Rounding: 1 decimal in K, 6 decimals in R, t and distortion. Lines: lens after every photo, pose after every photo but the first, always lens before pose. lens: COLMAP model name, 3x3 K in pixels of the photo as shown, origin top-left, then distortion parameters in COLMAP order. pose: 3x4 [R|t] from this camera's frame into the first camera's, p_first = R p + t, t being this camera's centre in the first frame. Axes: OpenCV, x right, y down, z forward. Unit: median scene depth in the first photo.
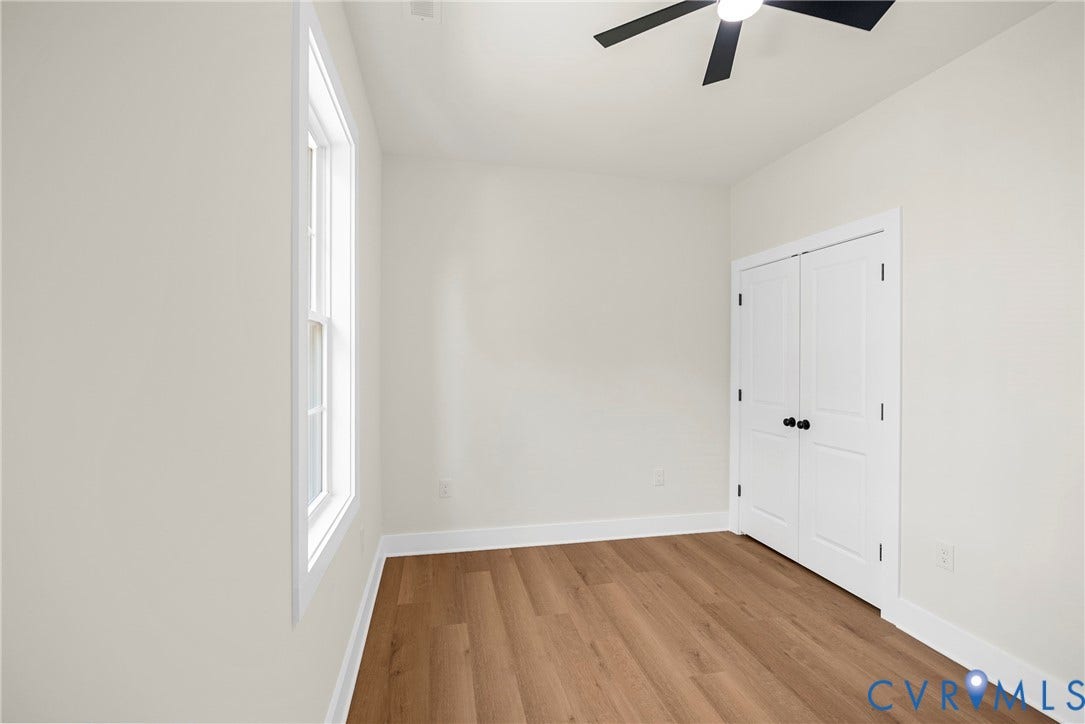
lens RADIAL K [[480.4, 0, 544.9], [0, 480.4, 360.5], [0, 0, 1]] dist [-0.003151, -0.000044]
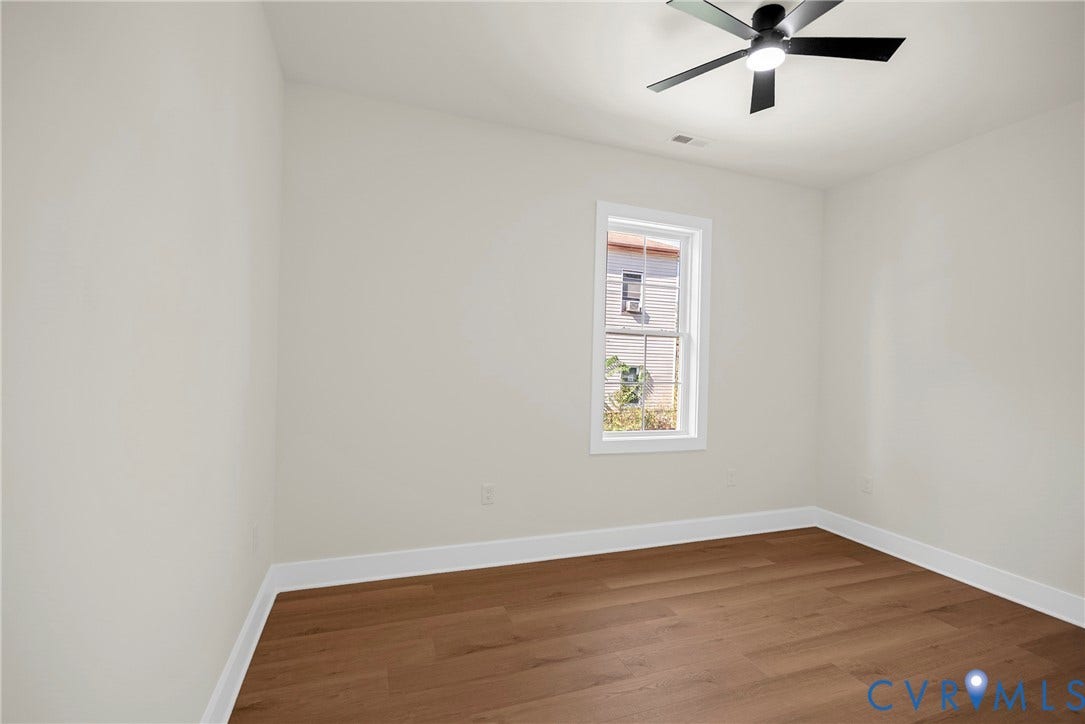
lens RADIAL K [[480.4, 0, 544.9], [0, 480.4, 360.5], [0, 0, 1]] dist [-0.003151, -0.000044]
pose [[0.140984, -0.004736, -0.990001, 0.983758], [-0.040487, 0.999124, -0.010545, 0.047339], [0.989184, 0.041569, 0.140668, 0.190147]]
